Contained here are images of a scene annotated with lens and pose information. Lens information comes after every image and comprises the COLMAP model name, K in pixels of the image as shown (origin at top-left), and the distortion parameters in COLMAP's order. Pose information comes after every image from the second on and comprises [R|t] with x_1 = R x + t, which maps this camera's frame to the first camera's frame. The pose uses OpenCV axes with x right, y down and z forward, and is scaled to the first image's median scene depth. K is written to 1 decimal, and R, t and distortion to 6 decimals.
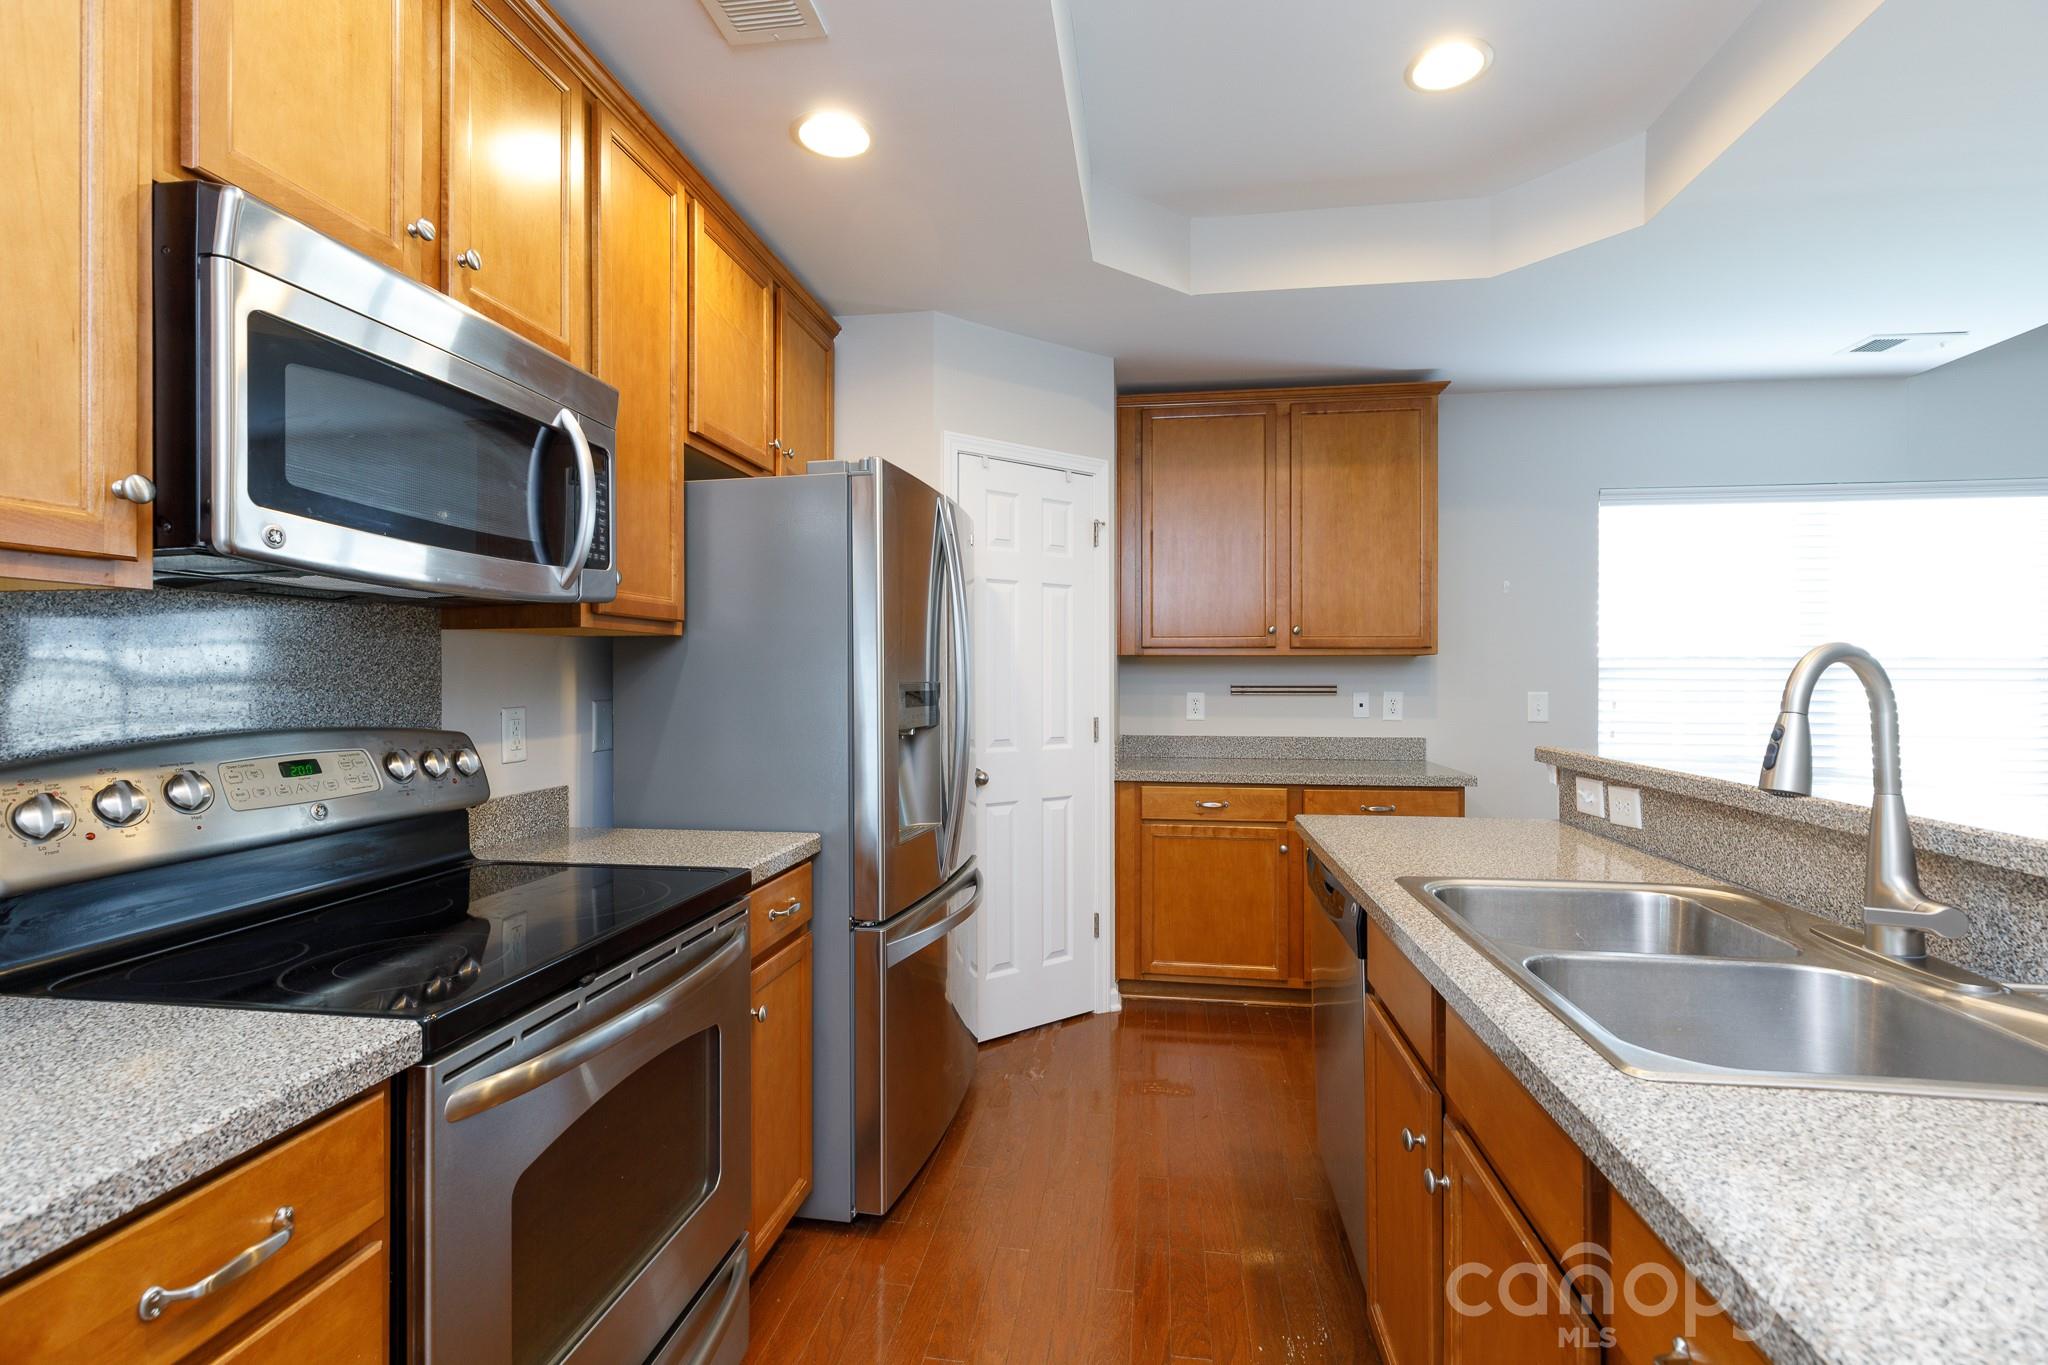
lens RADIAL K [[919.4, 0, 1026.0], [0, 919.4, 673.0], [0, 0, 1]] dist [0.003144, -0.000292]
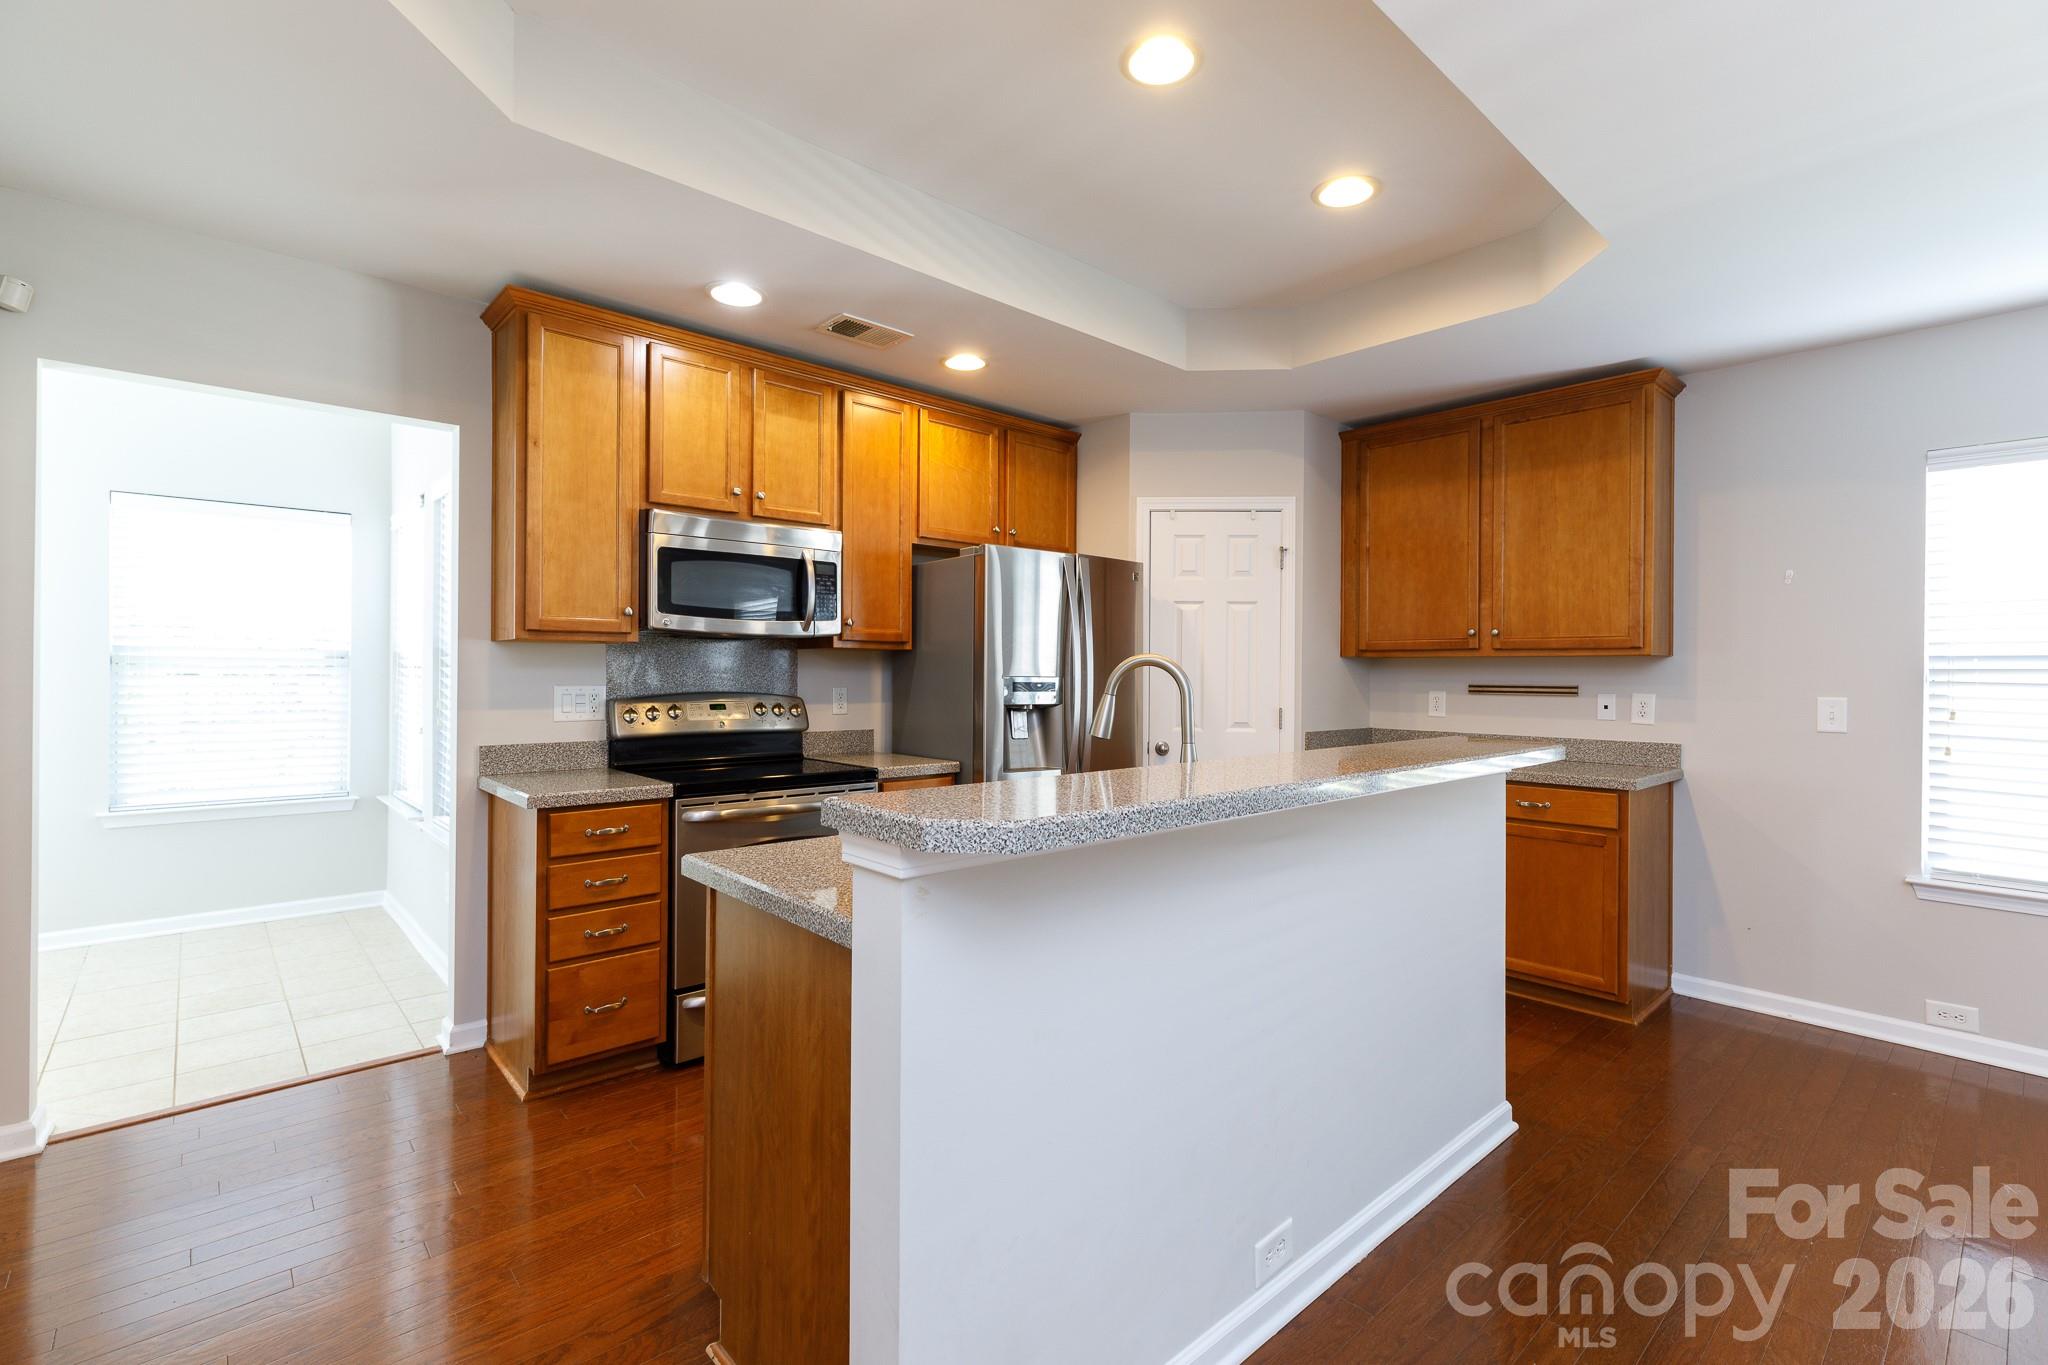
lens RADIAL K [[919.4, 0, 1025.8], [0, 919.4, 680.1], [0, 0, 1]] dist [0.003144, -0.000292]
pose [[0.768915, 0.011591, -0.639246, 0.753254], [-0.005380, 0.999918, 0.011660, -0.001899], [0.639328, -0.005526, 0.768914, -0.201788]]
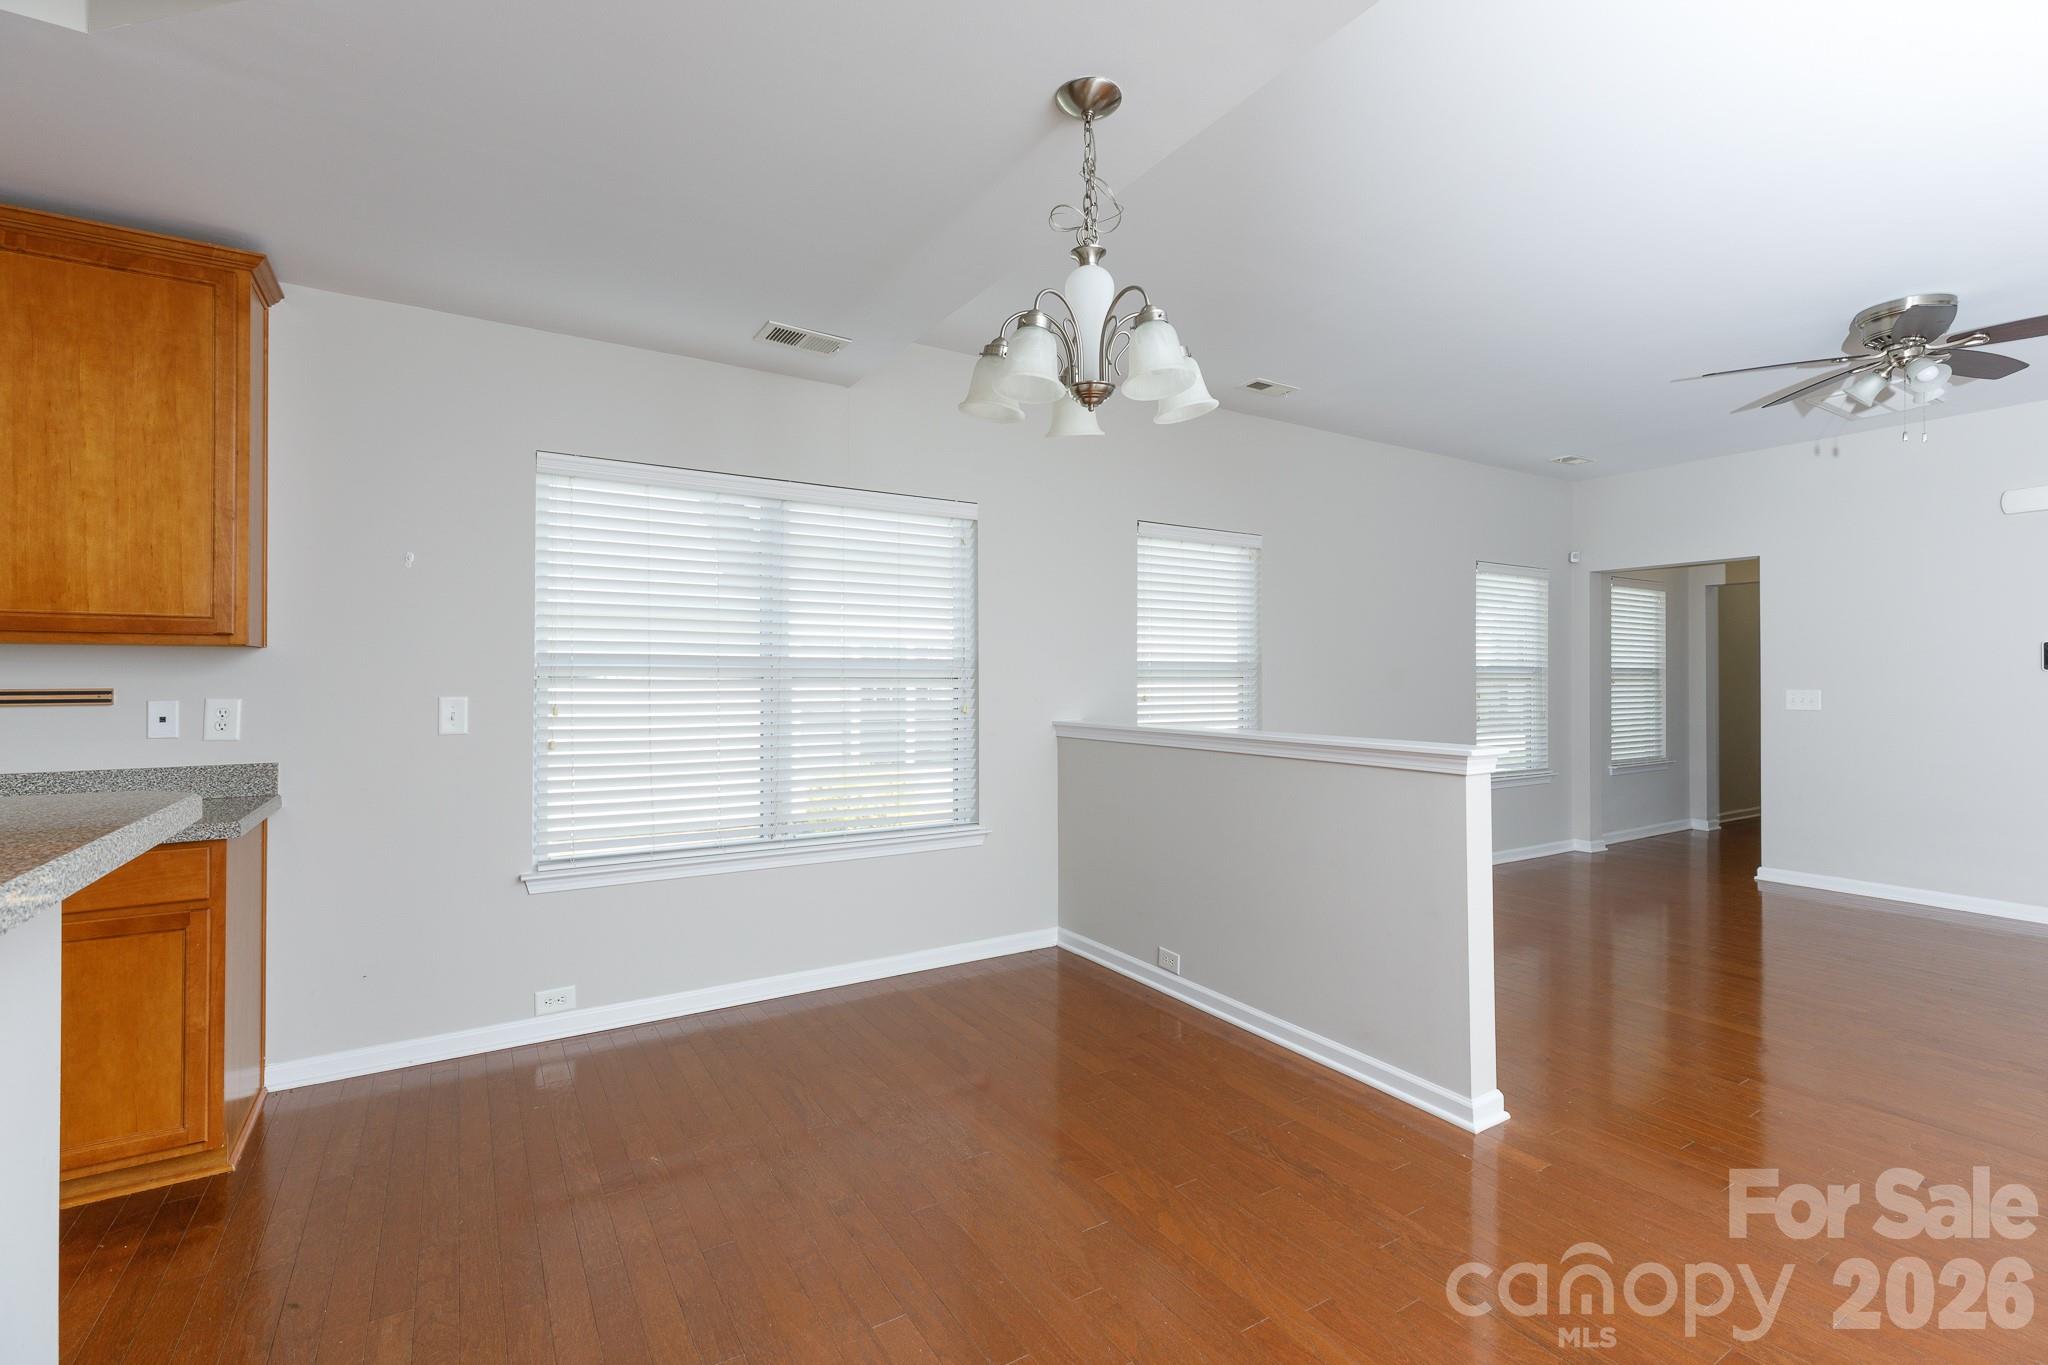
lens RADIAL K [[919.4, 0, 1033.0], [0, 919.4, 671.6], [0, 0, 1]] dist [0.003144, -0.000292]
pose [[0.758471, 0.006467, 0.651674, 0.596670], [-0.004982, 0.999979, -0.004125, 0.000050], [-0.651687, -0.000118, 0.758488, 0.114711]]
